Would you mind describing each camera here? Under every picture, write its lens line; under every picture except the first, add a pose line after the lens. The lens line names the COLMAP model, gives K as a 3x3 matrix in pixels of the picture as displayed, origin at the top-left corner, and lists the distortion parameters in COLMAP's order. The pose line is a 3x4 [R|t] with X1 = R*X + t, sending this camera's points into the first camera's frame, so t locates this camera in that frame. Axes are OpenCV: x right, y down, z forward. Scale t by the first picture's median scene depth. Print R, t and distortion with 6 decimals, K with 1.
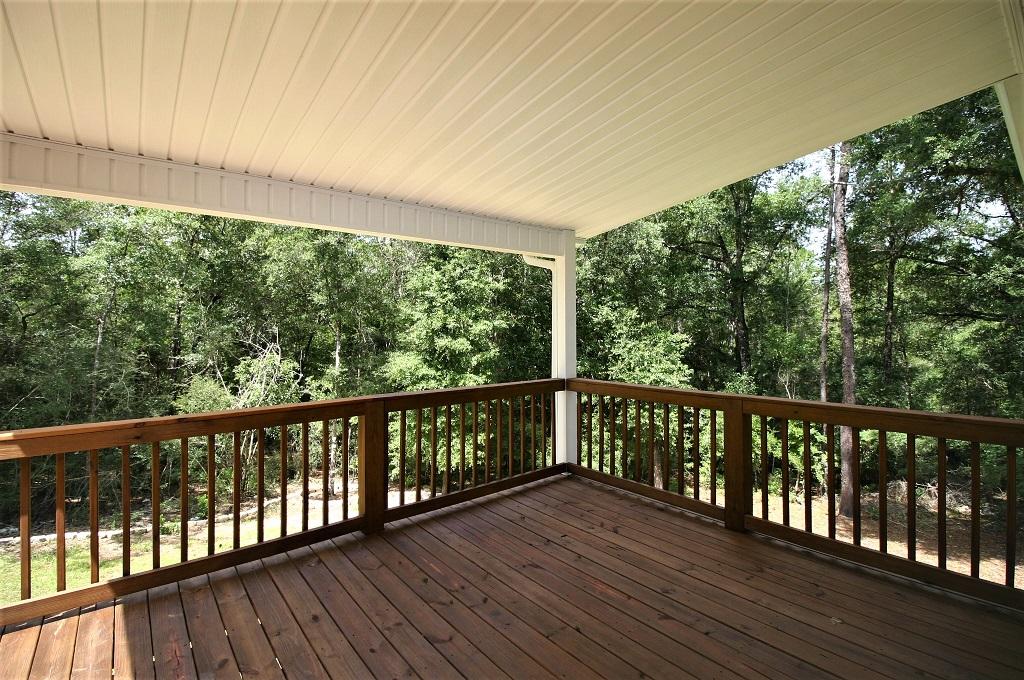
lens RADIAL K [[466.5, 0, 510.7], [0, 466.5, 330.2], [0, 0, 1]] dist [0.001323, -0.013561]
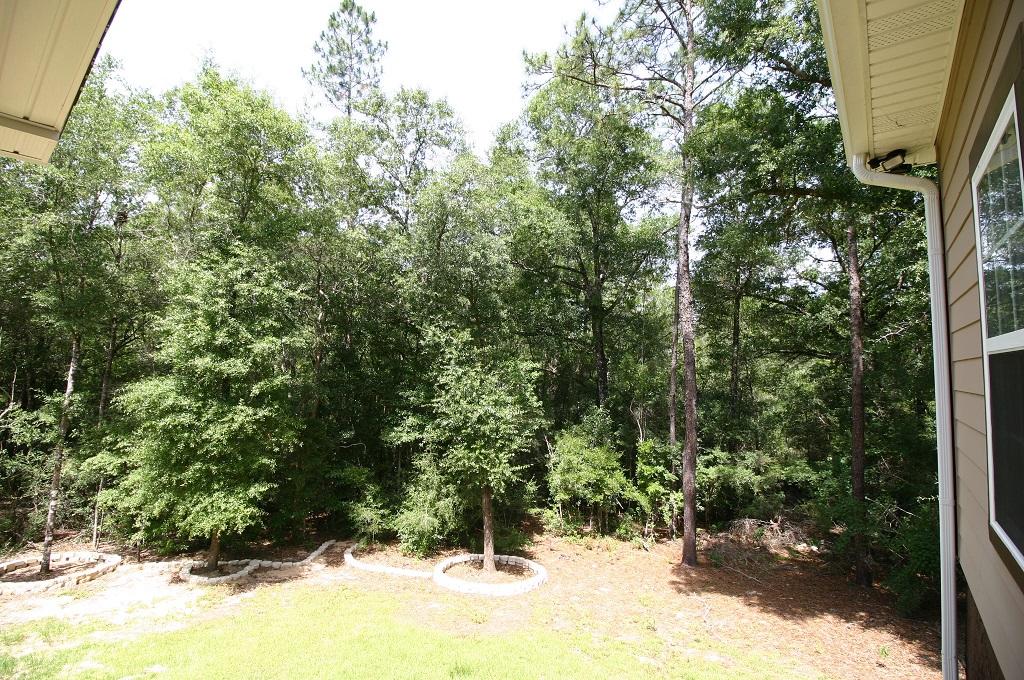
lens RADIAL K [[466.5, 0, 510.7], [0, 466.5, 330.2], [0, 0, 1]] dist [0.001323, -0.013561]
pose [[0.977556, 0.040677, 0.206710, 0.135599], [-0.027307, 0.997371, -0.067125, 0.007519], [-0.208897, 0.059974, 0.976097, 0.116455]]
